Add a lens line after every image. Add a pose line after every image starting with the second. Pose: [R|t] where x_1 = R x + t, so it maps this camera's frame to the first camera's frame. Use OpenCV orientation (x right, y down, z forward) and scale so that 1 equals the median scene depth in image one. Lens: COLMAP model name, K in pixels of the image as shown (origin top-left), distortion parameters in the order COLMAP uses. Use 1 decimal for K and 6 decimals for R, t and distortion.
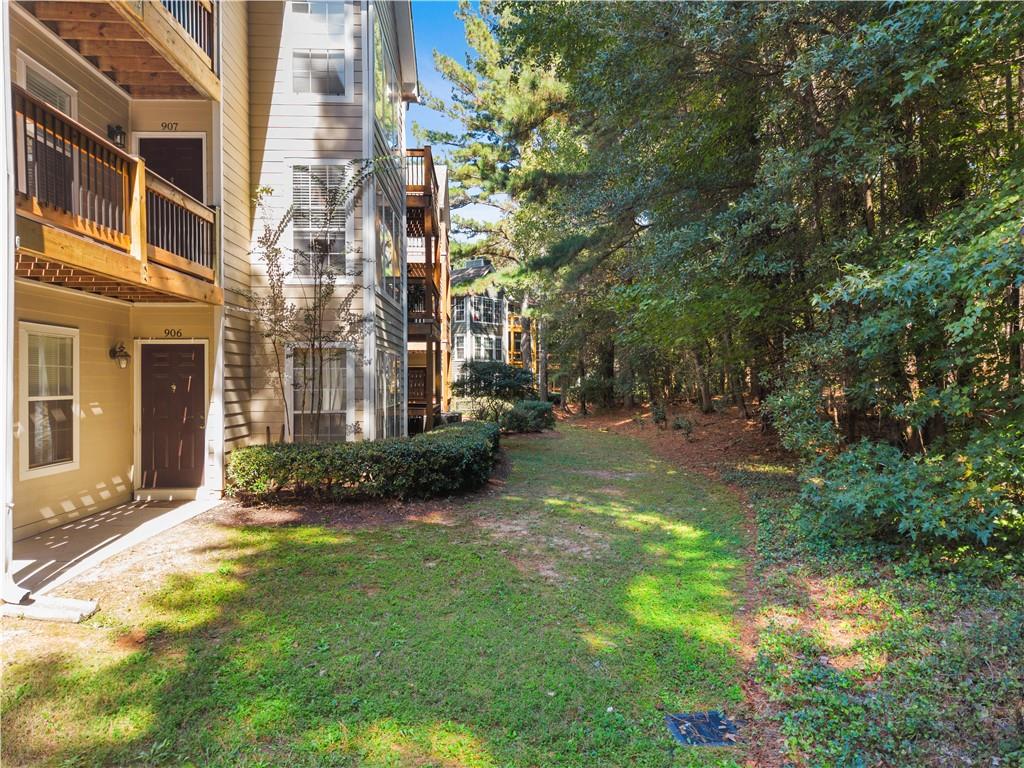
lens RADIAL K [[694.8, 0, 512.0], [0, 694.8, 384.0], [0, 0, 1]] dist [0.008844, -0.000091]
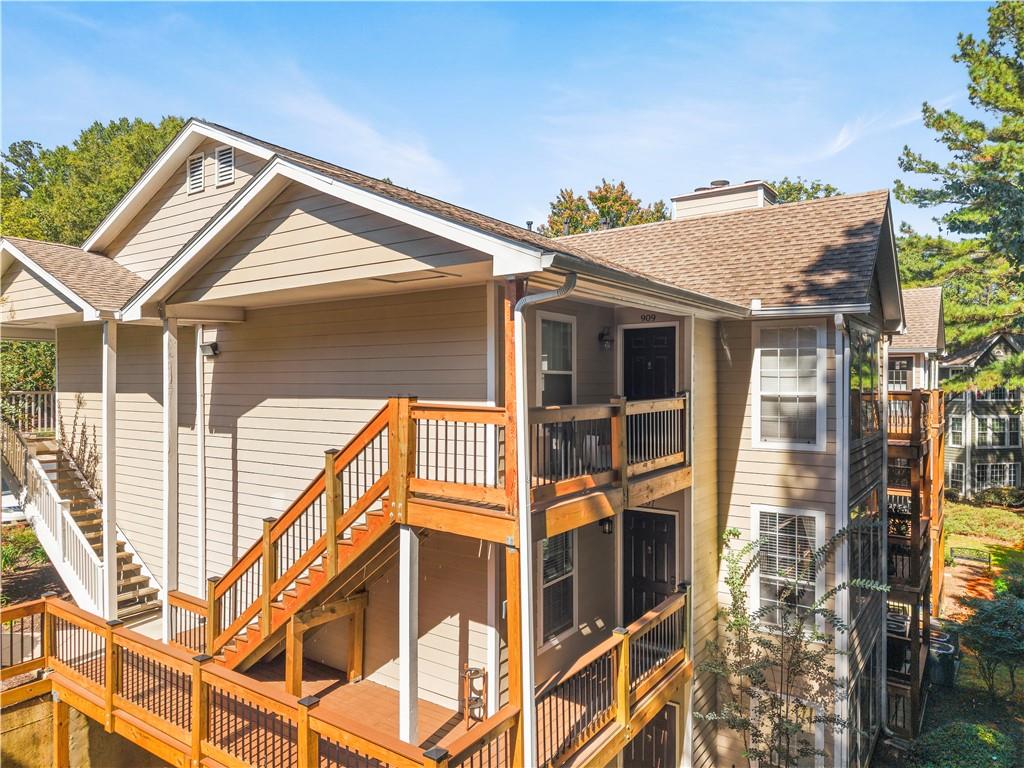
lens RADIAL K [[689.4, 0, 508.4], [0, 689.4, 385.8], [0, 0, 1]] dist [0.007838, 0.003981]
pose [[0.796982, 0.008861, -0.603938, -0.006287], [-0.007308, 0.999961, 0.005026, -0.567073], [0.603958, 0.000408, 0.797016, -0.008989]]
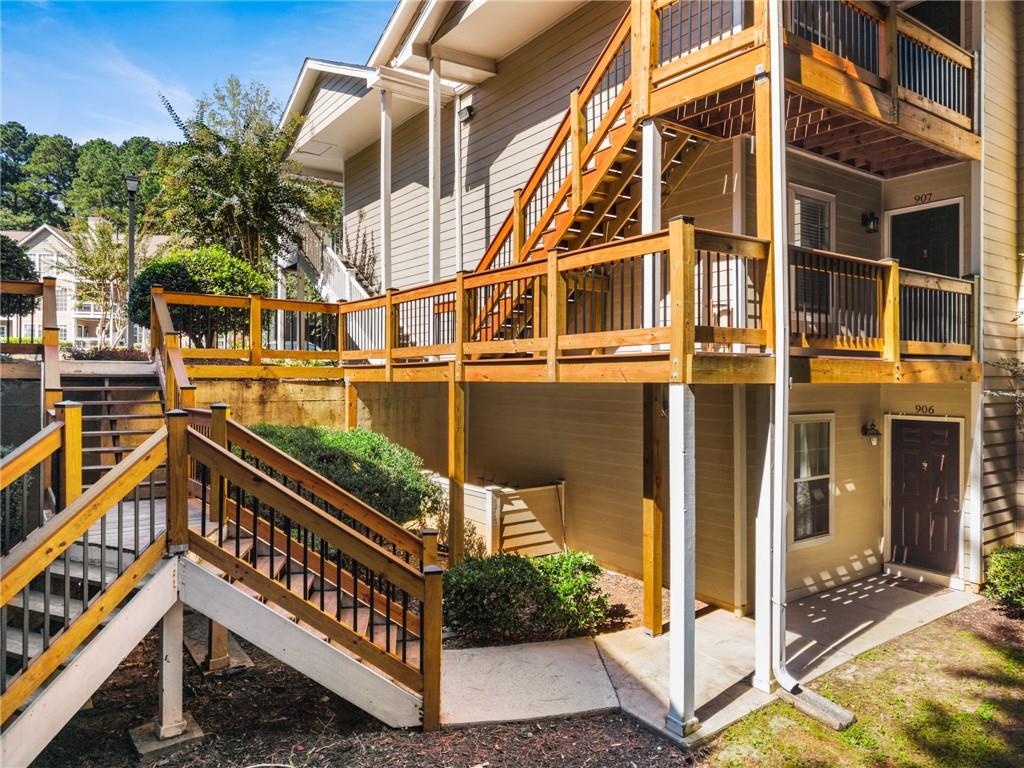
lens RADIAL K [[694.8, 0, 512.0], [0, 694.8, 384.0], [0, 0, 1]] dist [0.008844, -0.000091]
pose [[0.555325, 0.004236, -0.831623, 0.005182], [-0.006311, 0.999980, 0.000880, -0.107284], [0.831610, 0.004759, 0.555340, -0.025401]]
